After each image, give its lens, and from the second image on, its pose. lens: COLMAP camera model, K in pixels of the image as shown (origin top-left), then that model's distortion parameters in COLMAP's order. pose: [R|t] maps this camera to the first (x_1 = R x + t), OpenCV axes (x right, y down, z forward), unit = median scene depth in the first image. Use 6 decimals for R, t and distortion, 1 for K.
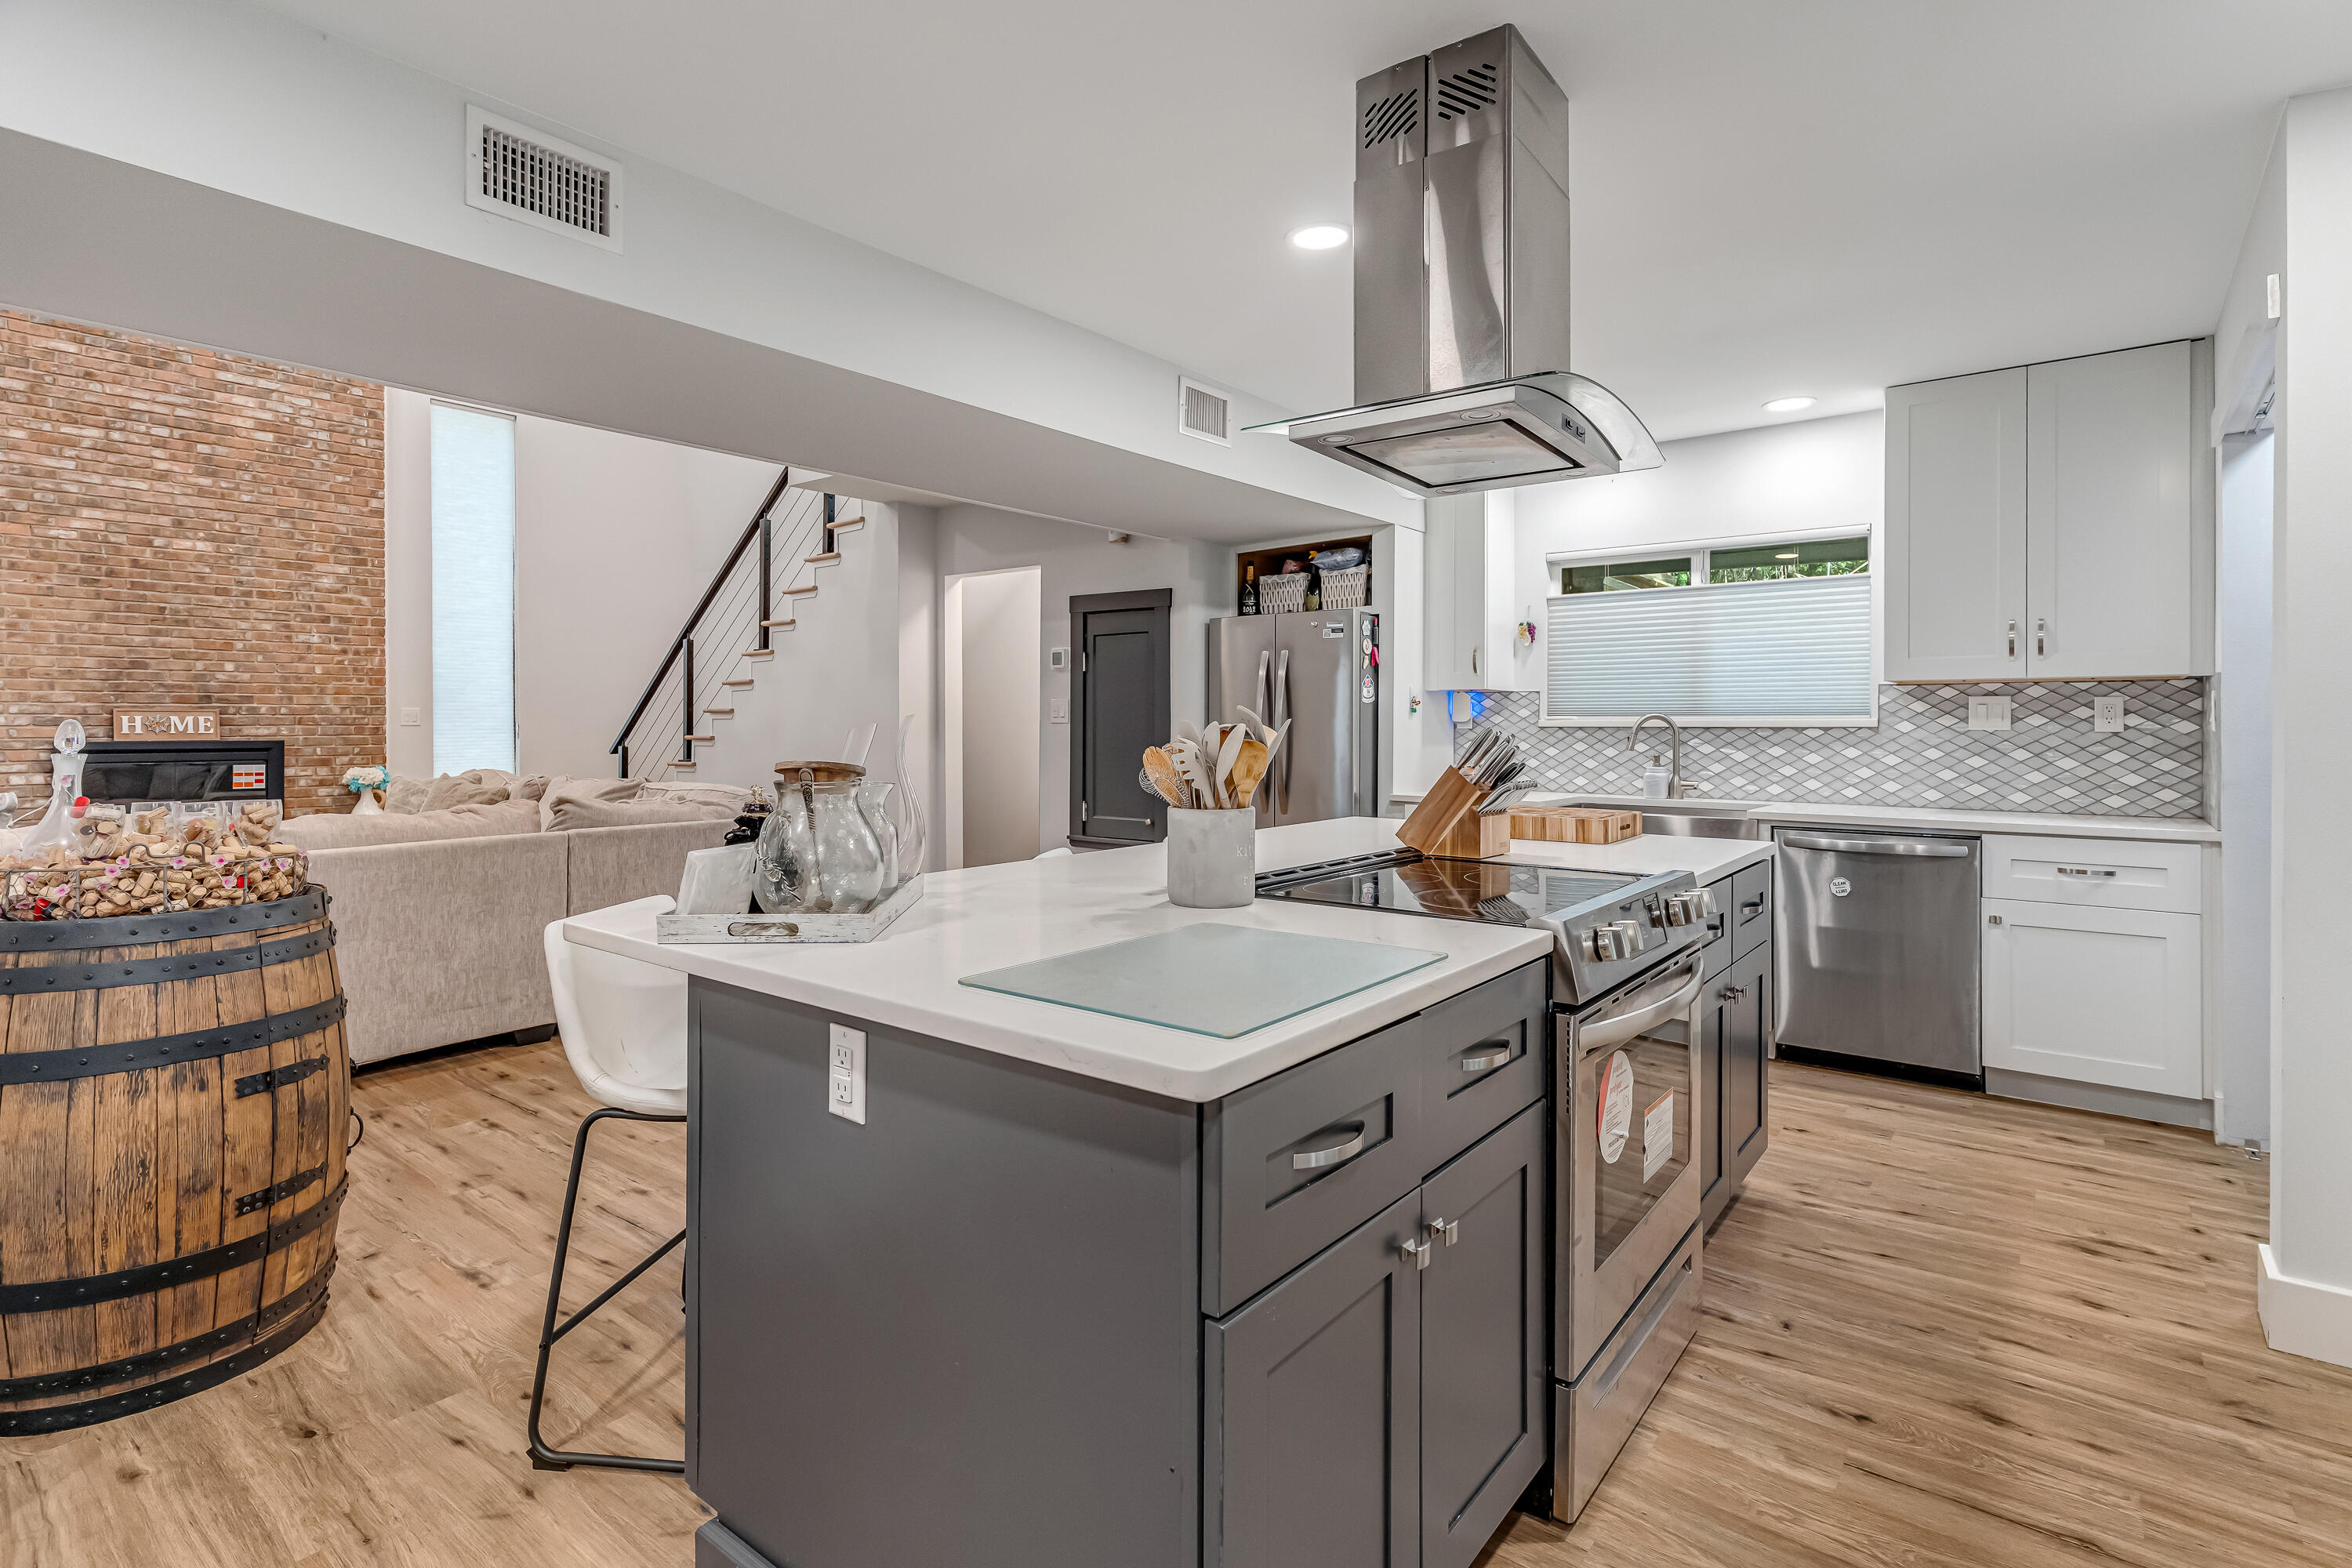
lens RADIAL K [[1136.8, 0, 1177.6], [0, 1136.8, 725.4], [0, 0, 1]] dist [0.002049, -0.000976]
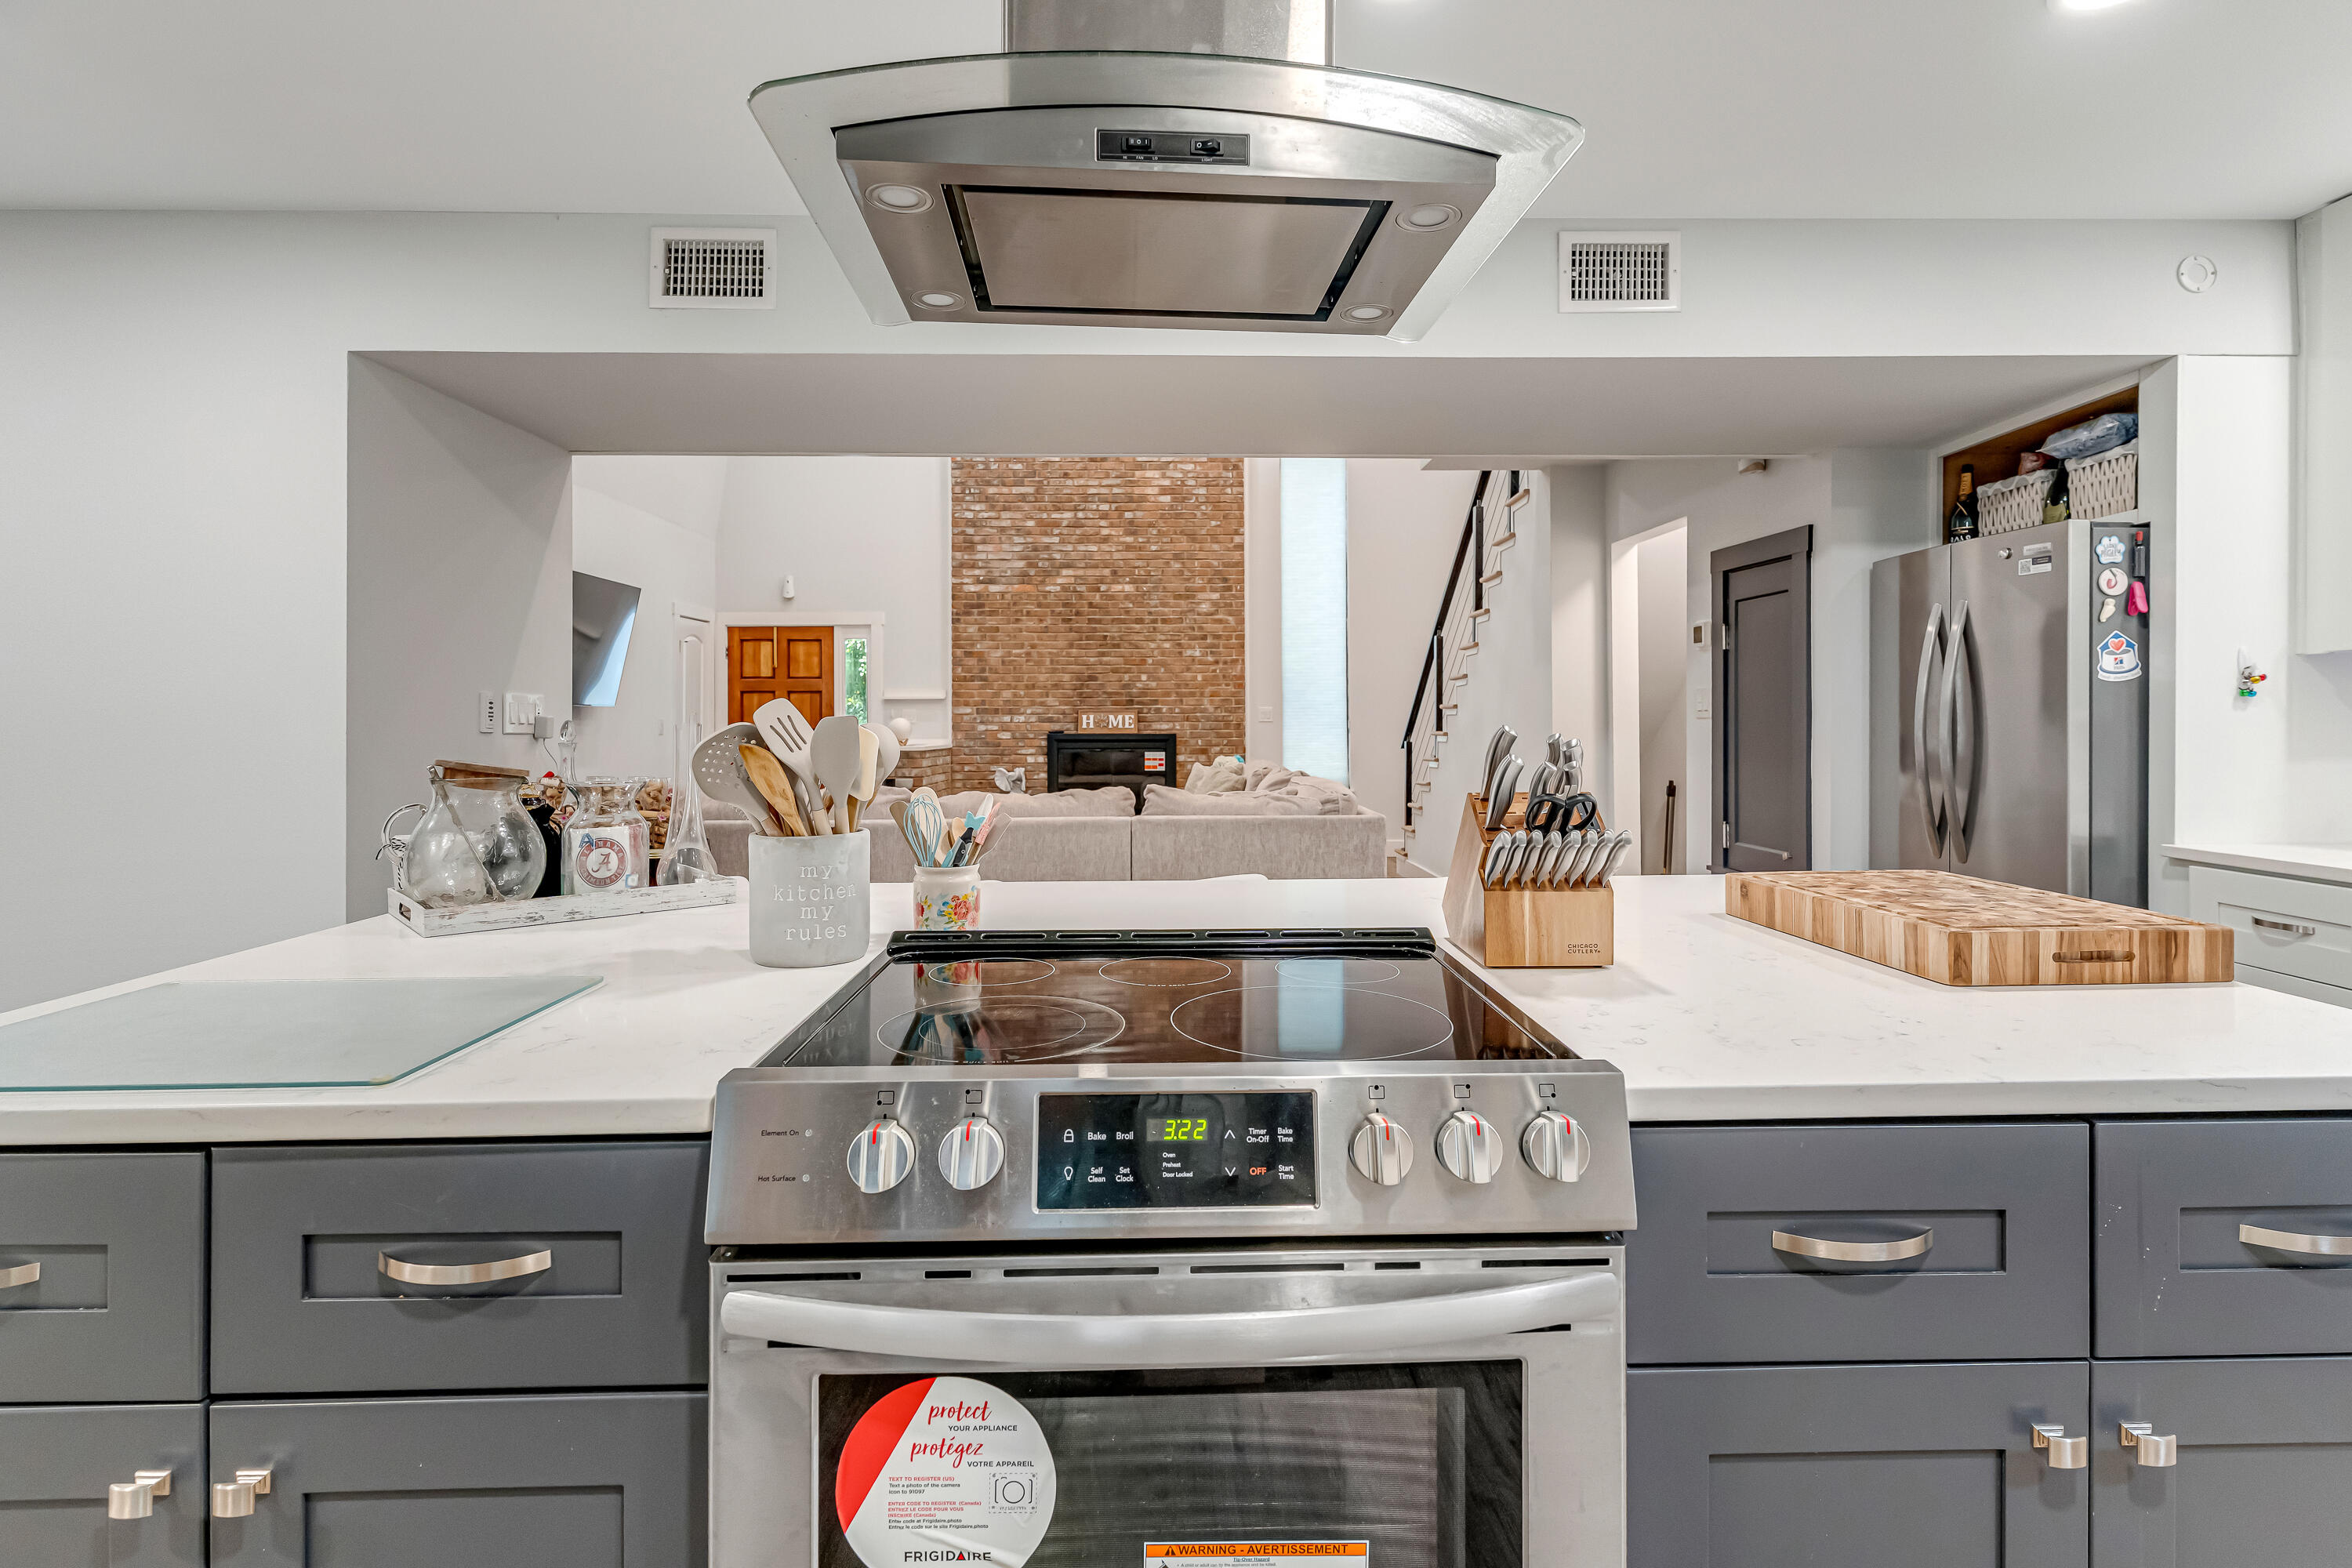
lens RADIAL K [[1139.4, 0, 1184.3], [0, 1139.4, 714.8], [0, 0, 1]] dist [-0.000495, -0.000337]
pose [[0.642686, -0.005986, -0.766106, 0.218149], [0.002195, 0.999980, -0.005972, -0.000360], [0.766127, 0.002157, 0.642686, 0.197545]]
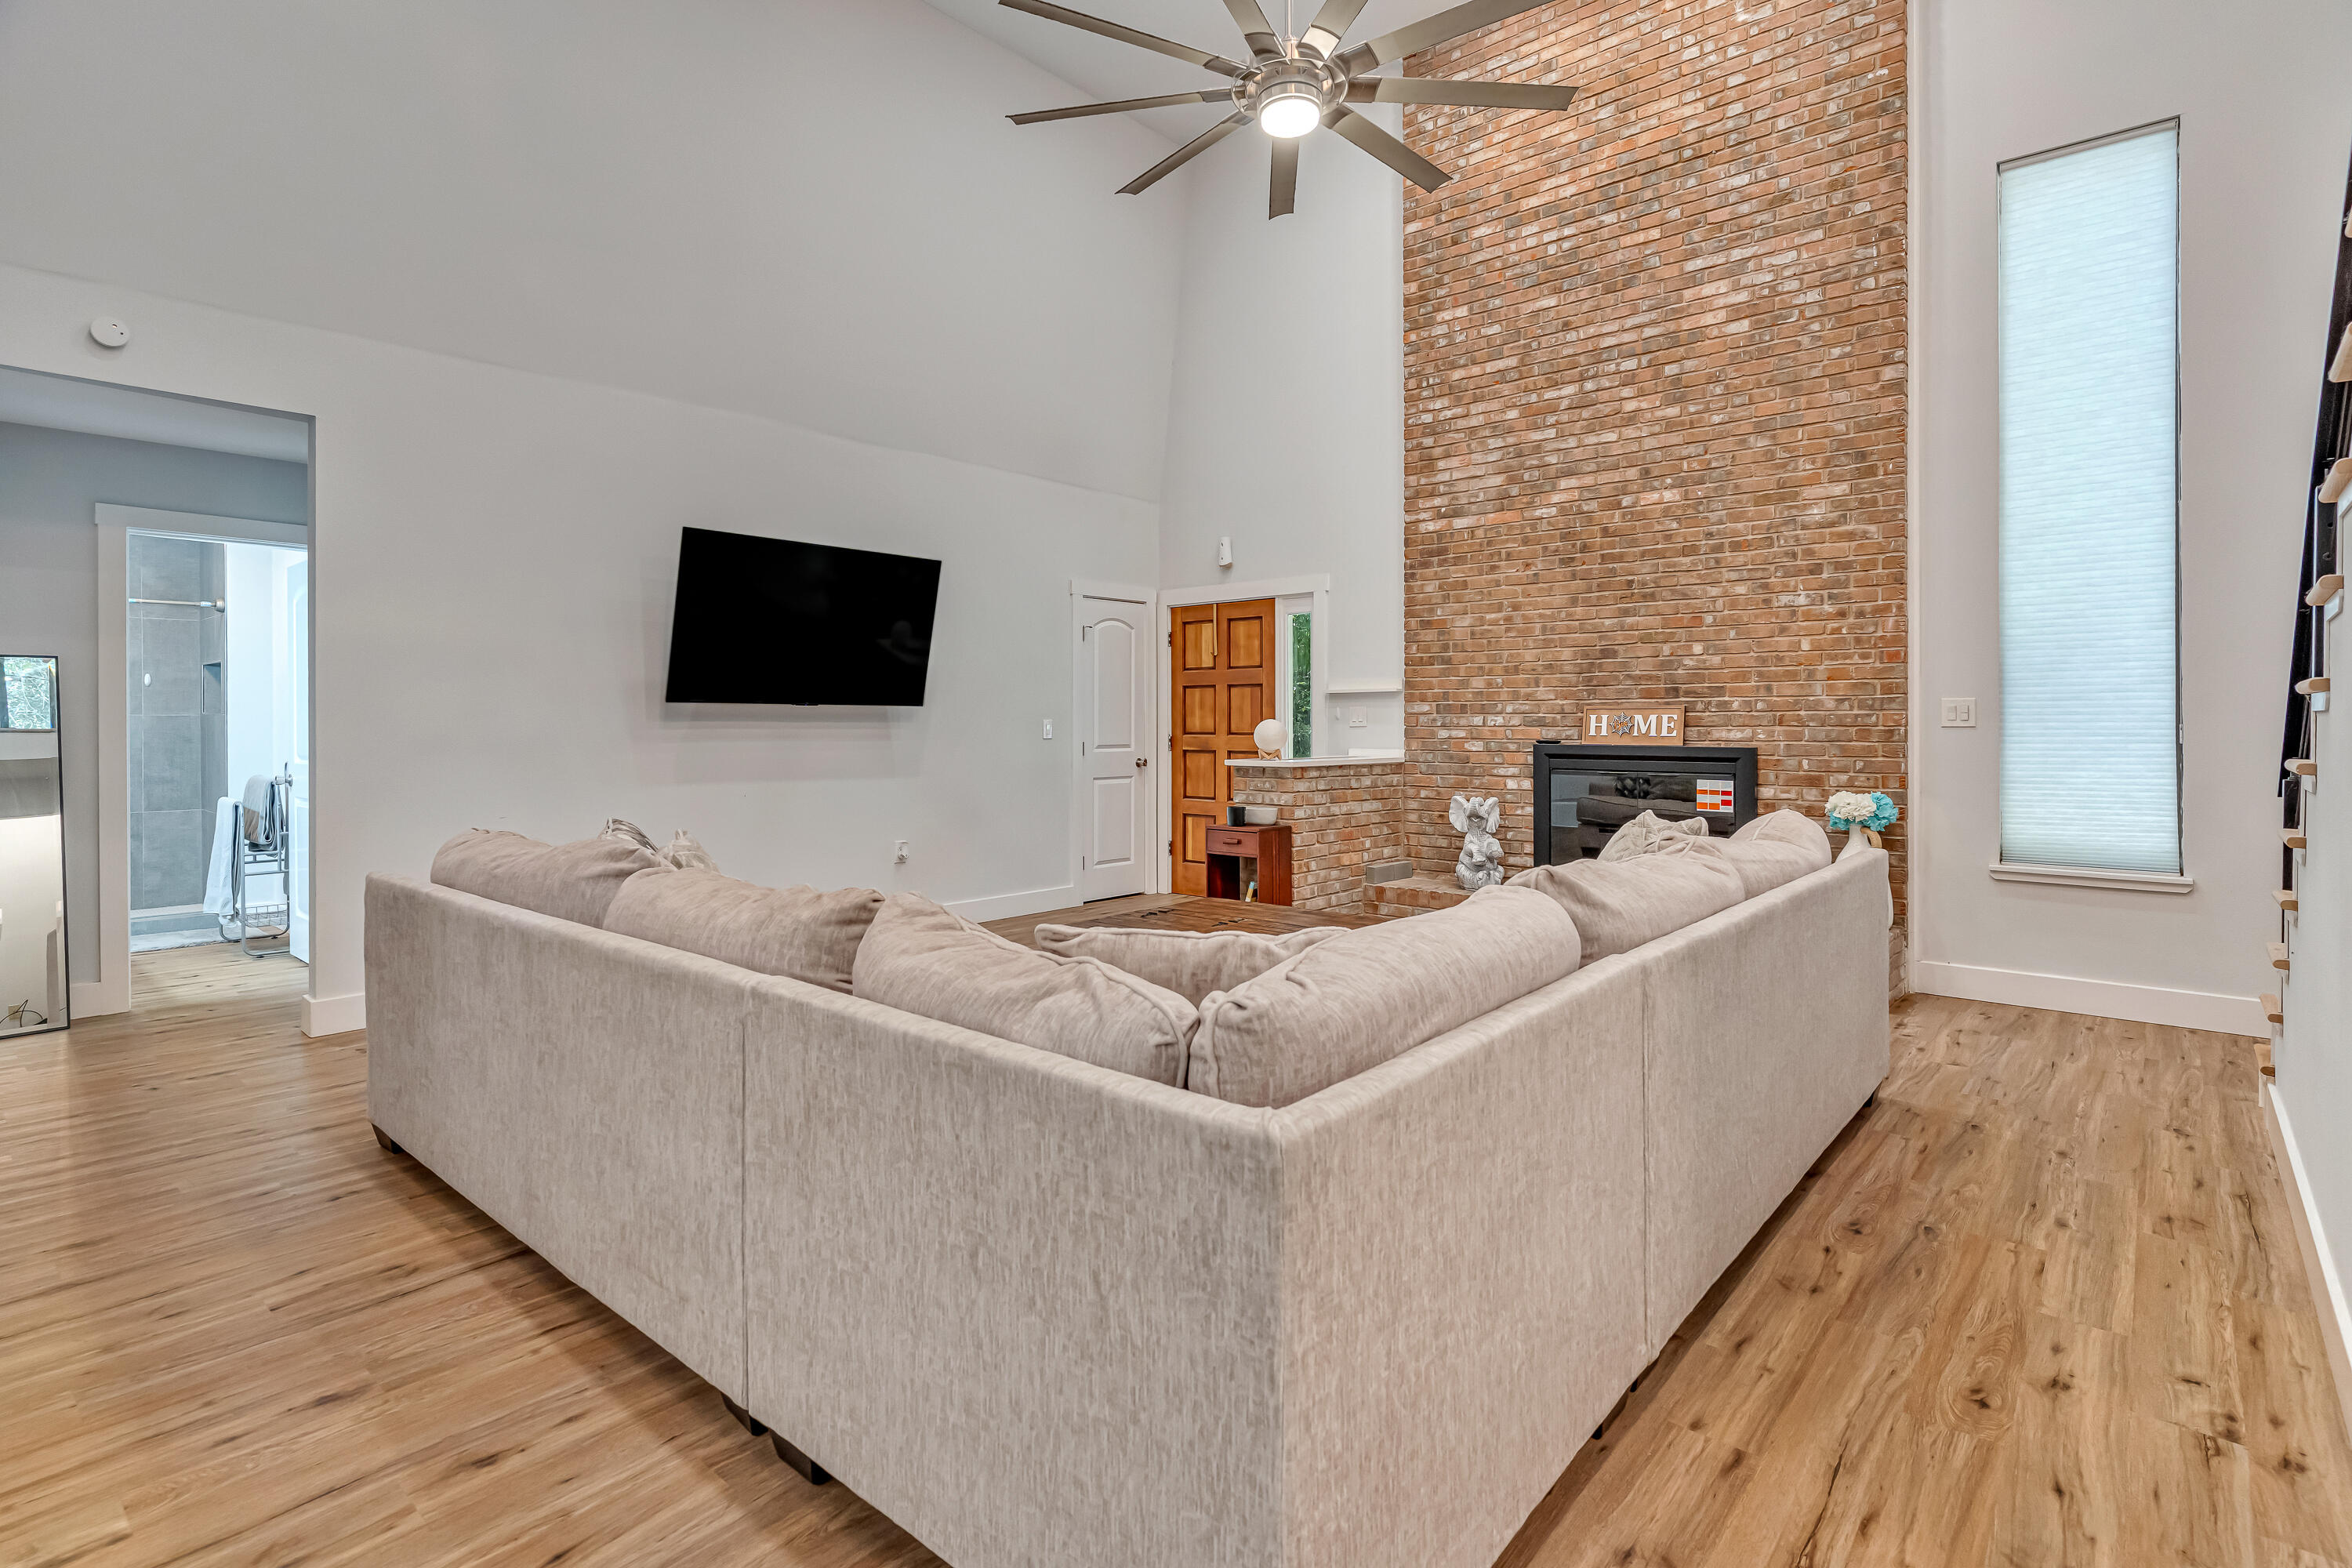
lens RADIAL K [[1137.9, 0, 1187.7], [0, 1137.9, 723.5], [0, 0, 1]] dist [0.003880, 0.000878]
pose [[-0.042136, 0.001517, -0.999111, -0.068198], [0.000108, 0.999999, 0.001514, -0.003216], [0.999112, -0.000044, -0.042136, 0.729910]]
